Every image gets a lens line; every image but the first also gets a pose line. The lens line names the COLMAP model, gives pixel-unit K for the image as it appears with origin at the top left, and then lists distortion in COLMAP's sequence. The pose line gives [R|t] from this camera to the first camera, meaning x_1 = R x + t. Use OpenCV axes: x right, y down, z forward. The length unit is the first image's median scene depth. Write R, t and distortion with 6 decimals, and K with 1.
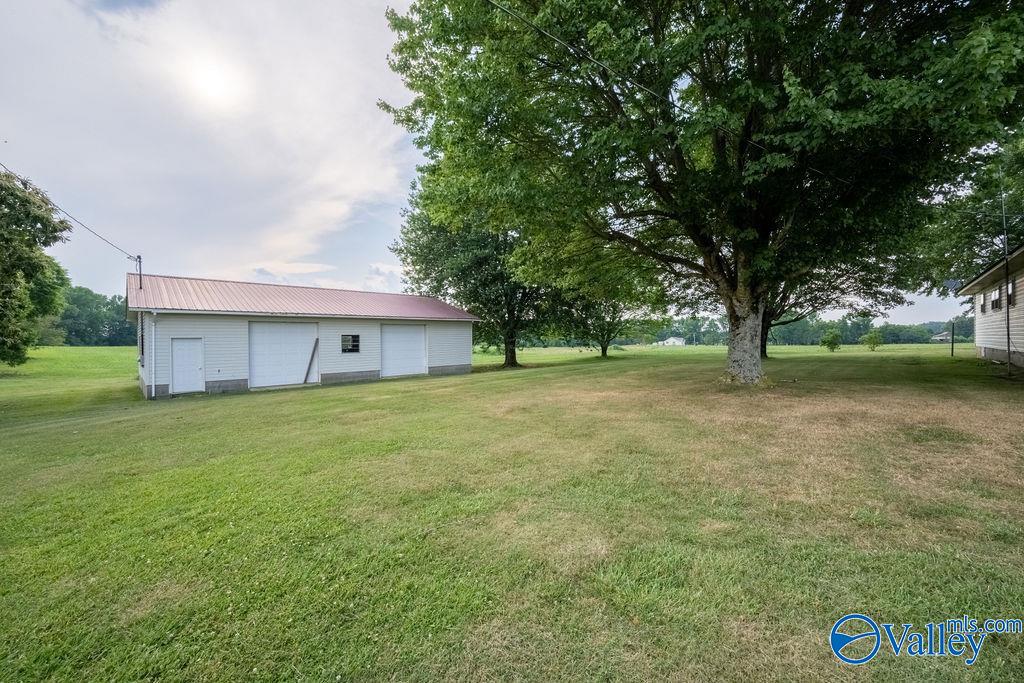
lens RADIAL K [[390.5, 0, 512.0], [0, 390.5, 341.5], [0, 0, 1]] dist [0.021582, -0.007400]
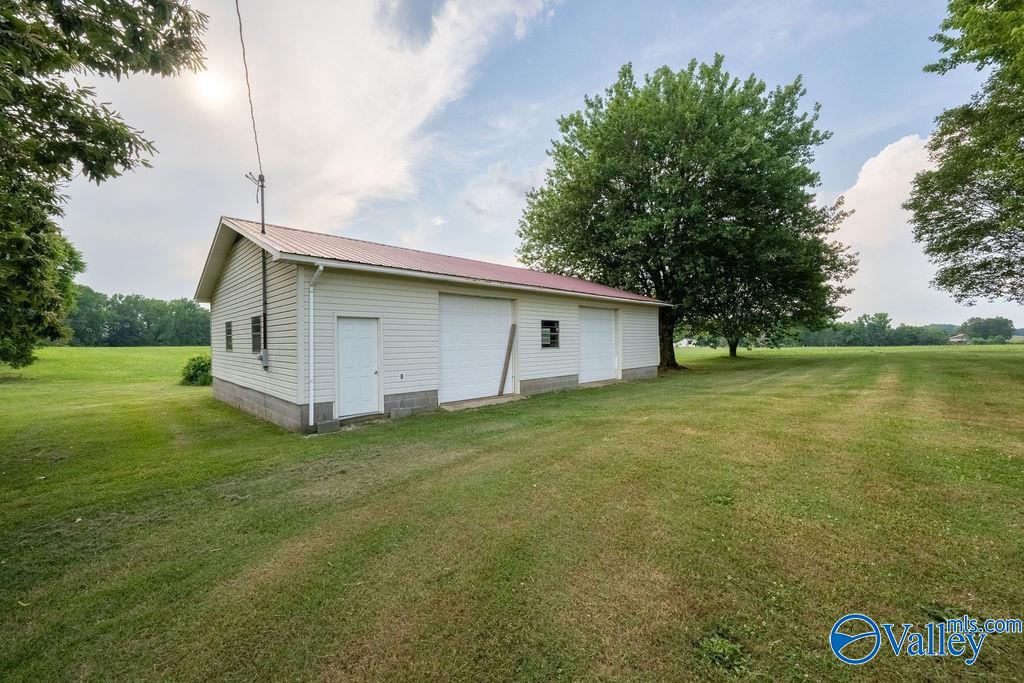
lens RADIAL K [[399.2, 0, 520.7], [0, 399.2, 343.4], [0, 0, 1]] dist [-0.000166, 0.000118]
pose [[0.999942, 0.000626, 0.010742, -0.365297], [-0.000632, 1.000000, 0.000500, 0.016547], [-0.010742, -0.000507, 0.999942, 0.266241]]
